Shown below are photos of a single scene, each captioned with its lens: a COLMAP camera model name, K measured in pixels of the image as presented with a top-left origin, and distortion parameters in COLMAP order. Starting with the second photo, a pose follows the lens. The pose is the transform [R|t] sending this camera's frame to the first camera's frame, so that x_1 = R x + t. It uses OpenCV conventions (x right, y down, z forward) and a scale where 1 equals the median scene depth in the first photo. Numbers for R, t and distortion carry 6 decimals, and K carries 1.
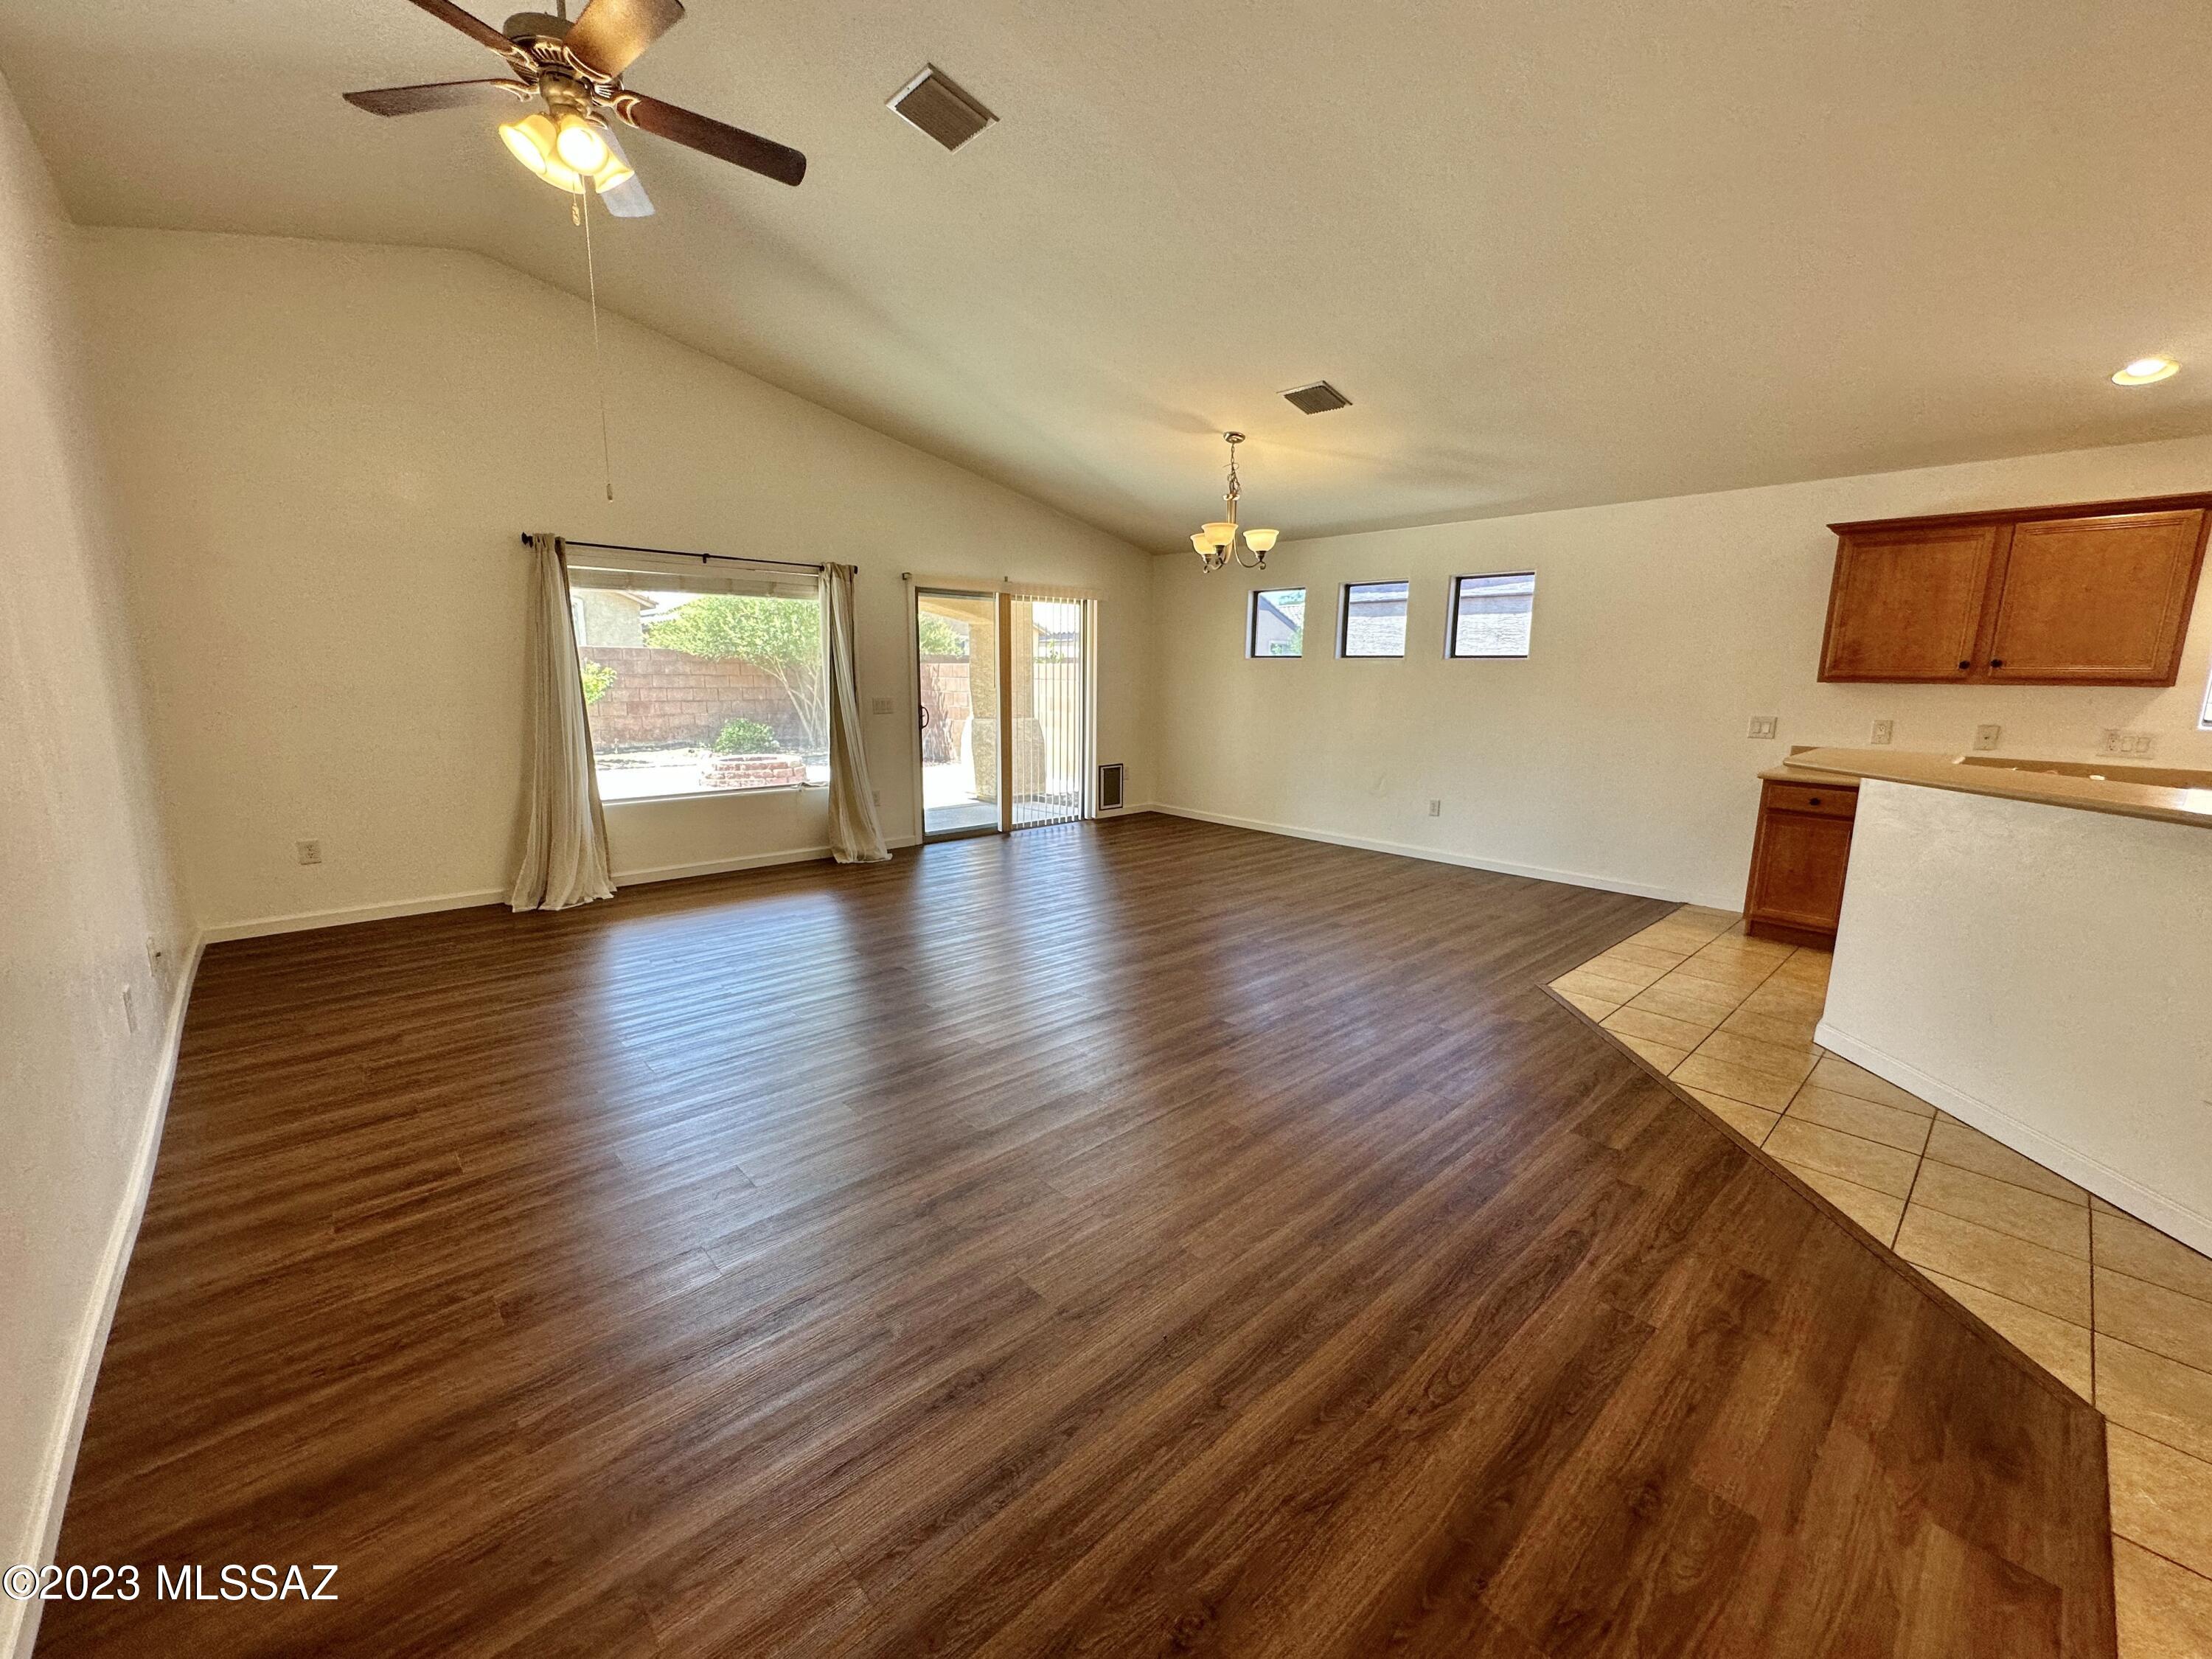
lens RADIAL K [[886.6, 0, 1108.2], [0, 886.6, 826.7], [0, 0, 1]] dist [-0.001060, 0.000266]
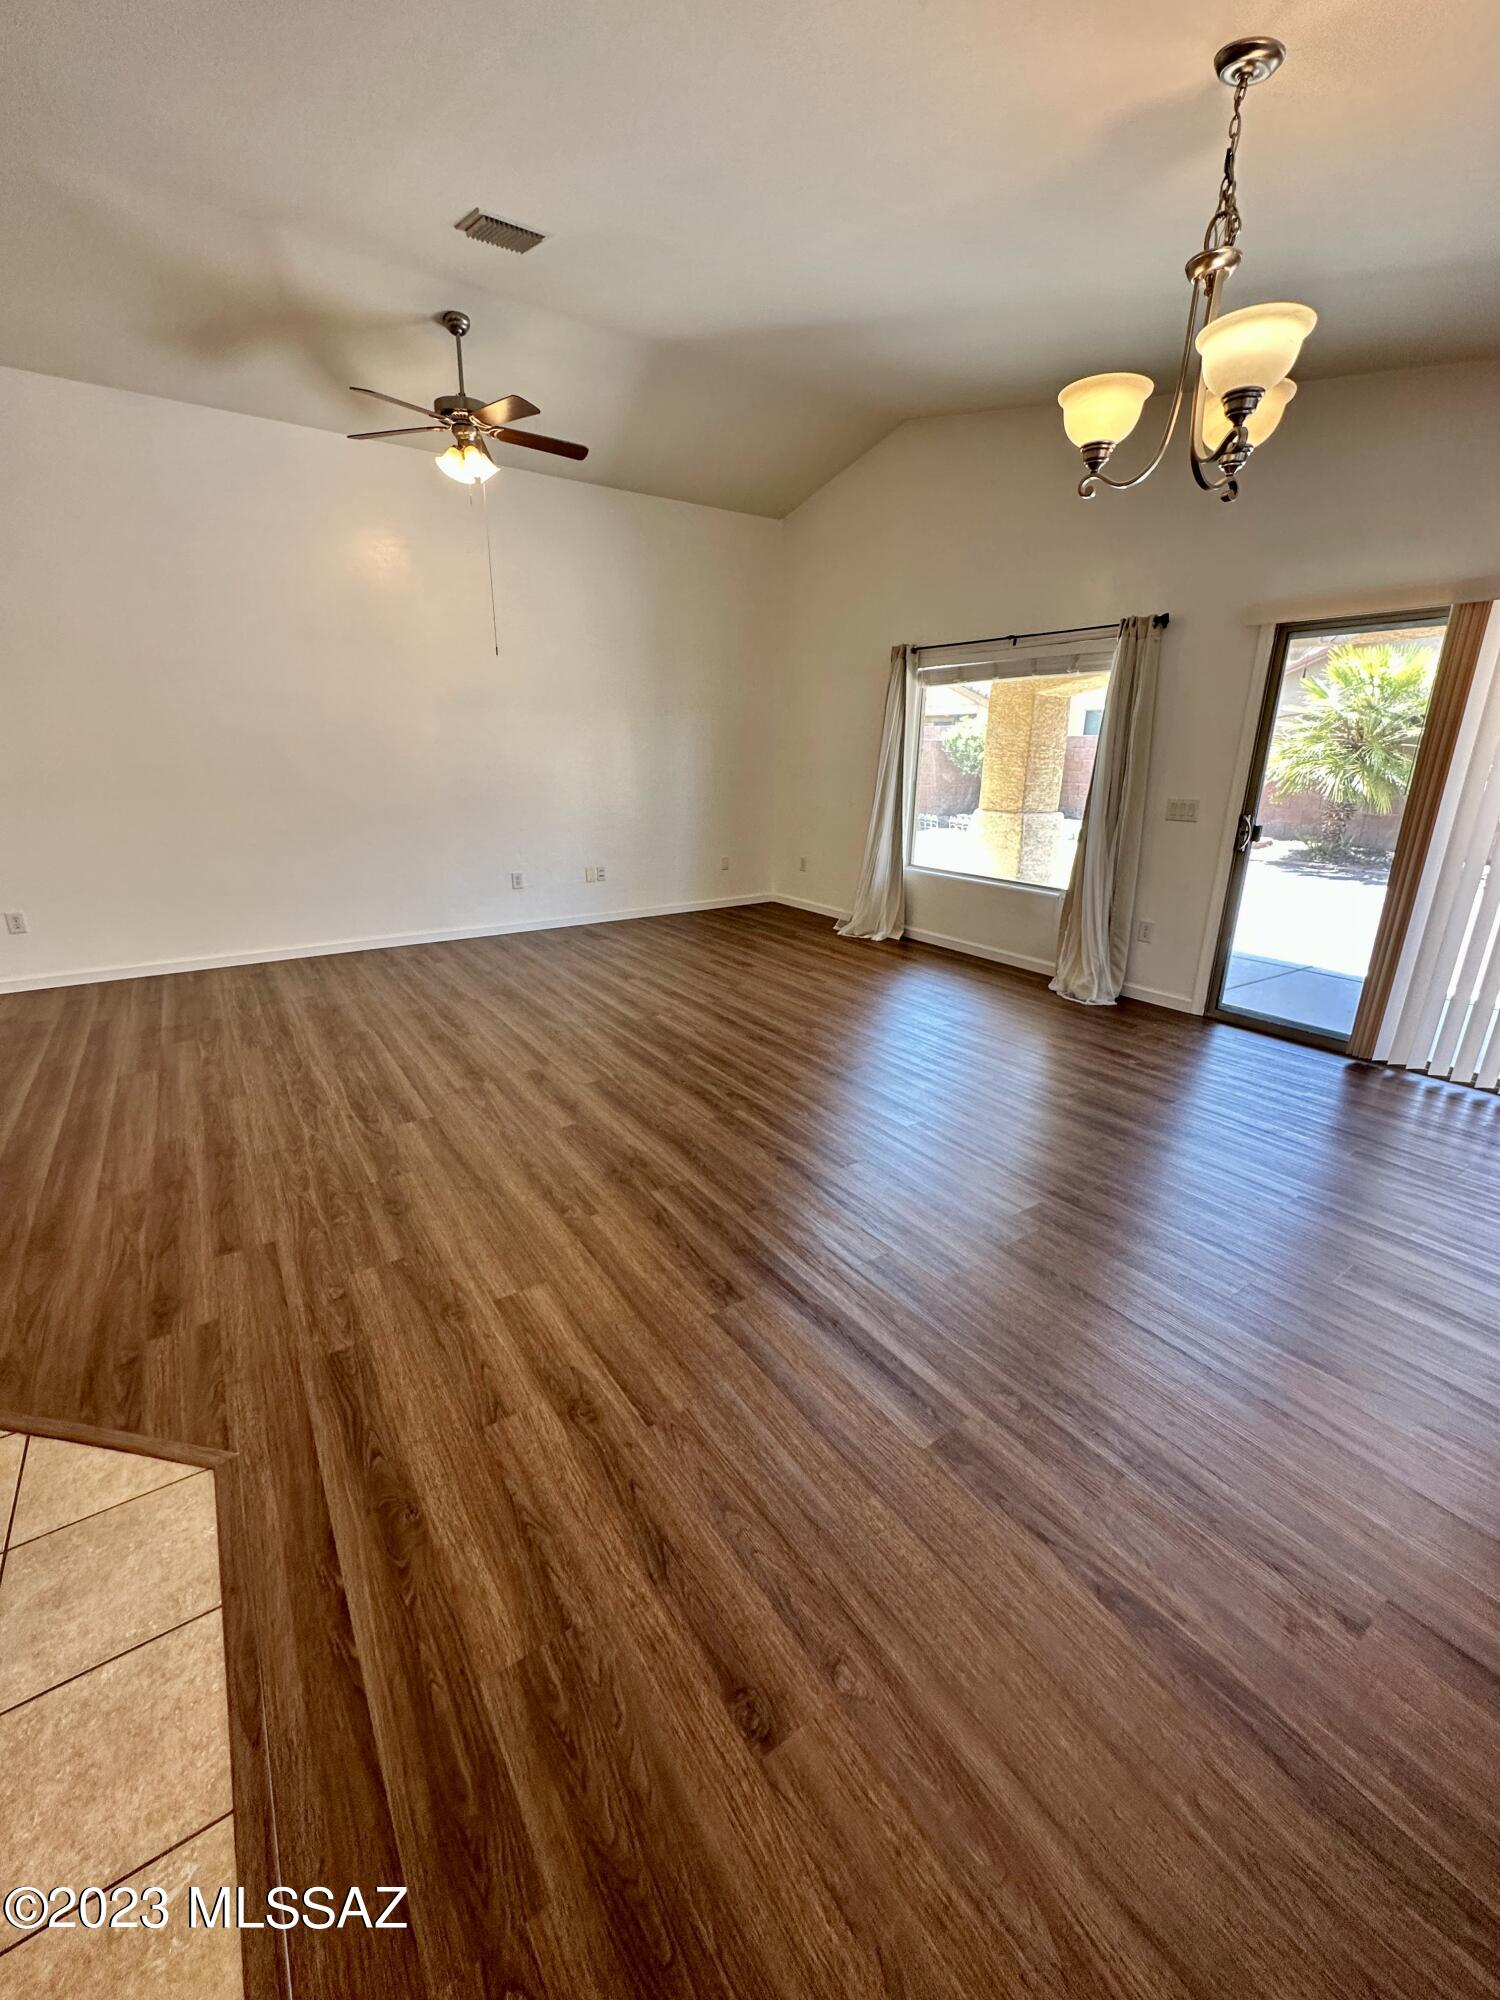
lens RADIAL K [[801.6, 0, 744.3], [0, 801.6, 995.7], [0, 0, 1]] dist [-0.001060, 0.000266]
pose [[-0.148537, 0.282745, -0.947624, 0.723265], [-0.182969, 0.933852, 0.307316, -0.205361], [0.971833, 0.219033, -0.086978, 1.165973]]
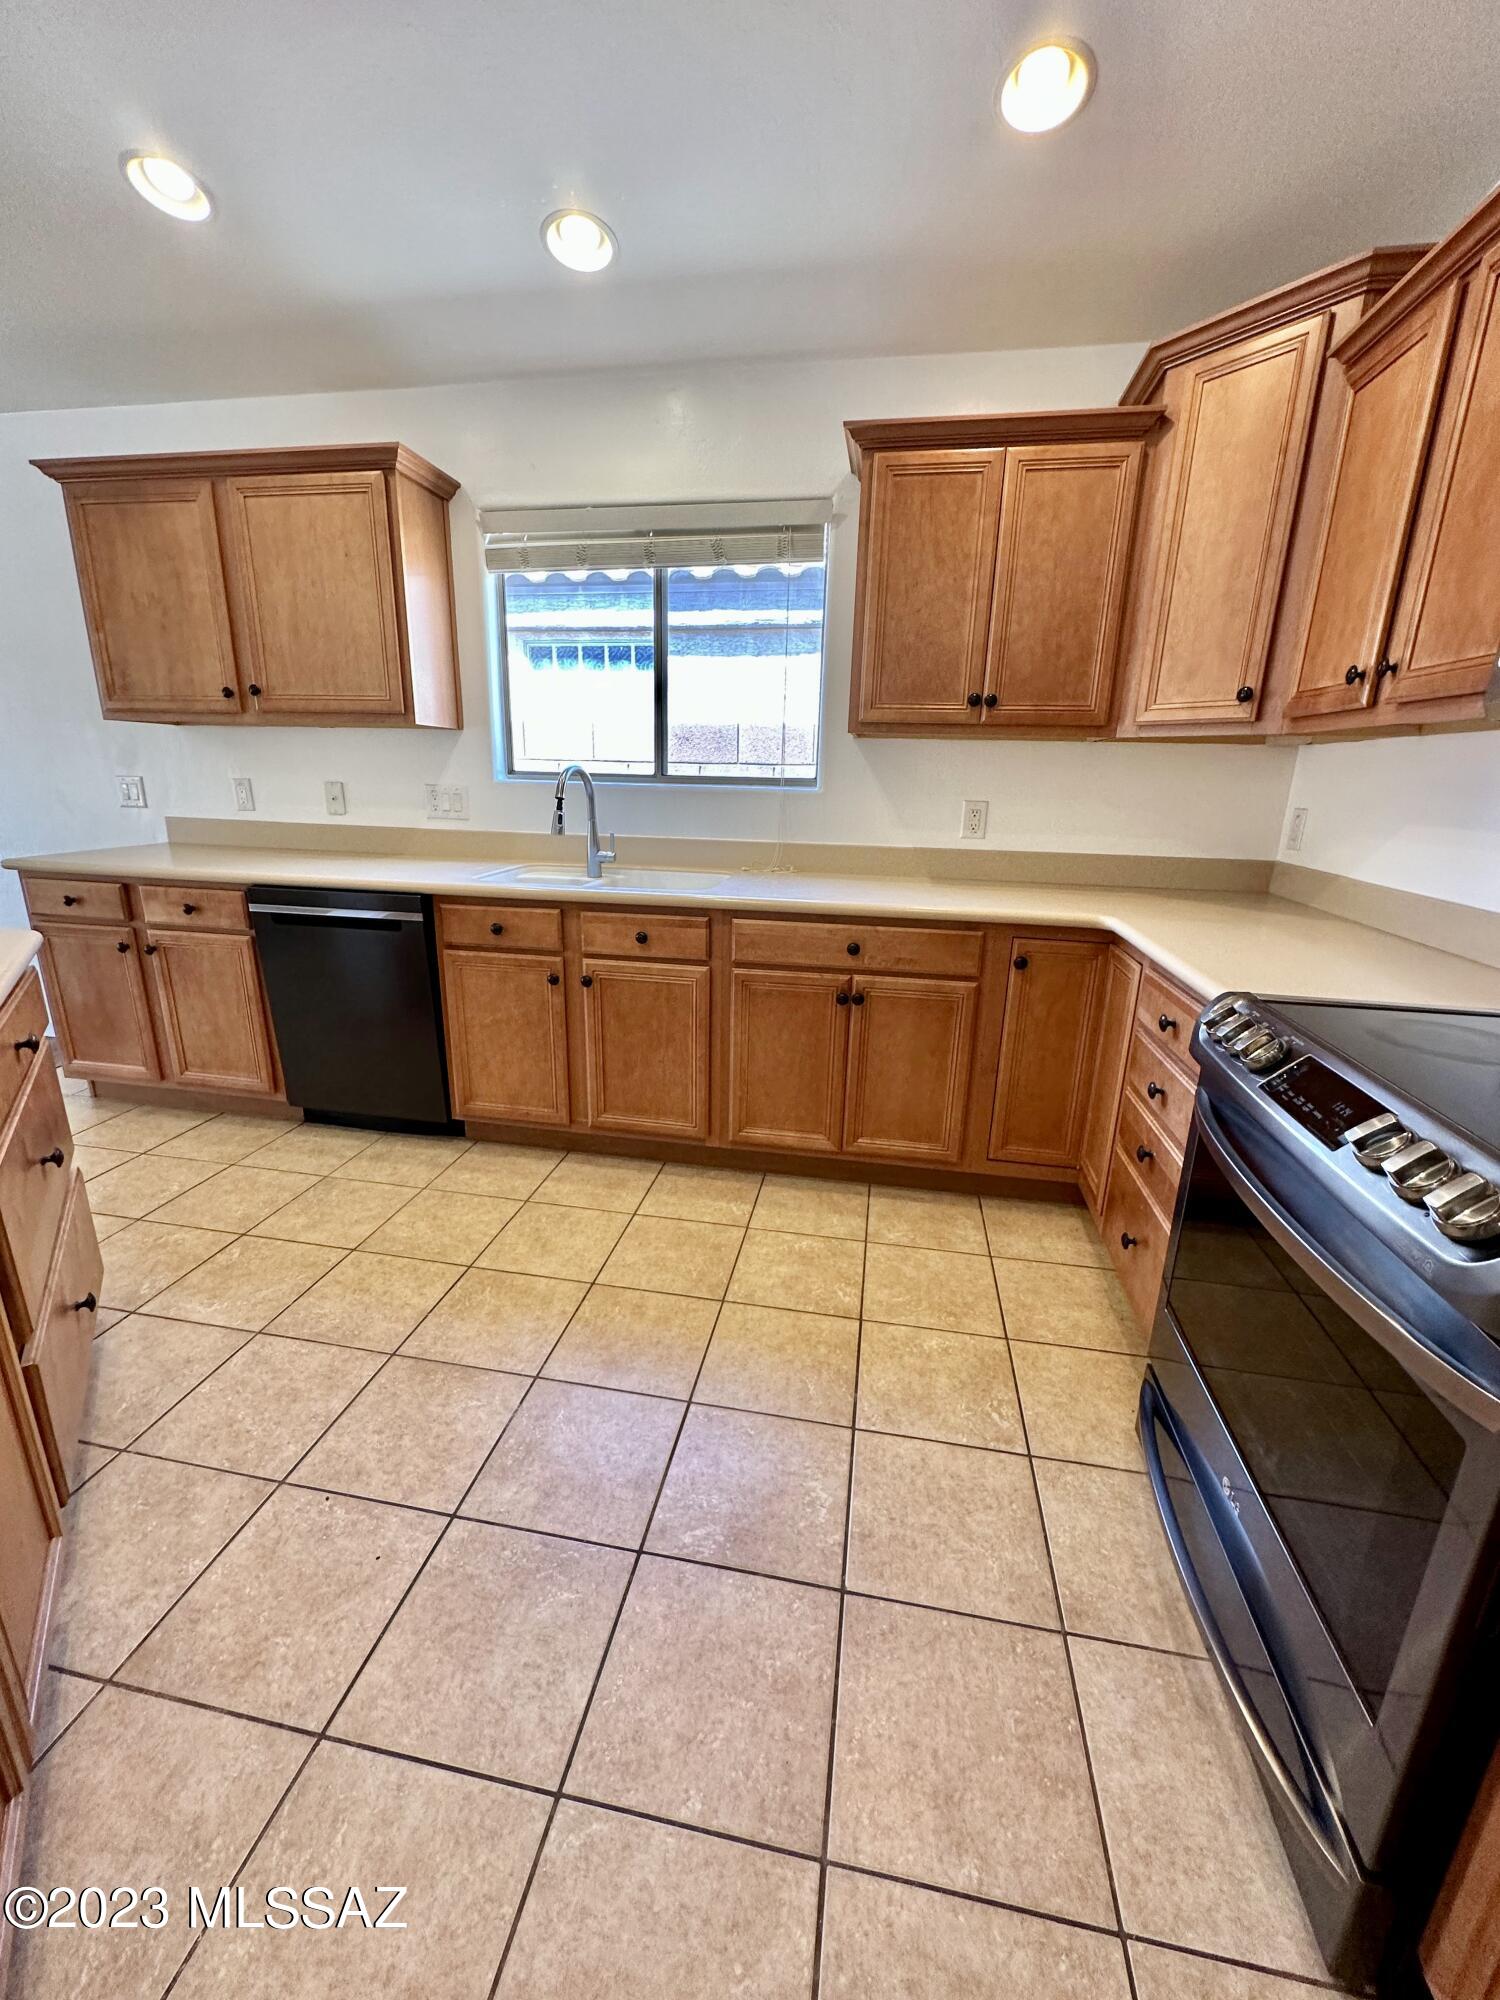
lens RADIAL K [[801.6, 0, 742.6], [0, 801.6, 995.5], [0, 0, 1]] dist [-0.001060, 0.000266]
pose [[0.803858, -0.153186, 0.574758, 0.879573], [0.089563, 0.986424, 0.137643, 0.004865], [-0.588040, -0.059168, 0.806665, 0.224932]]
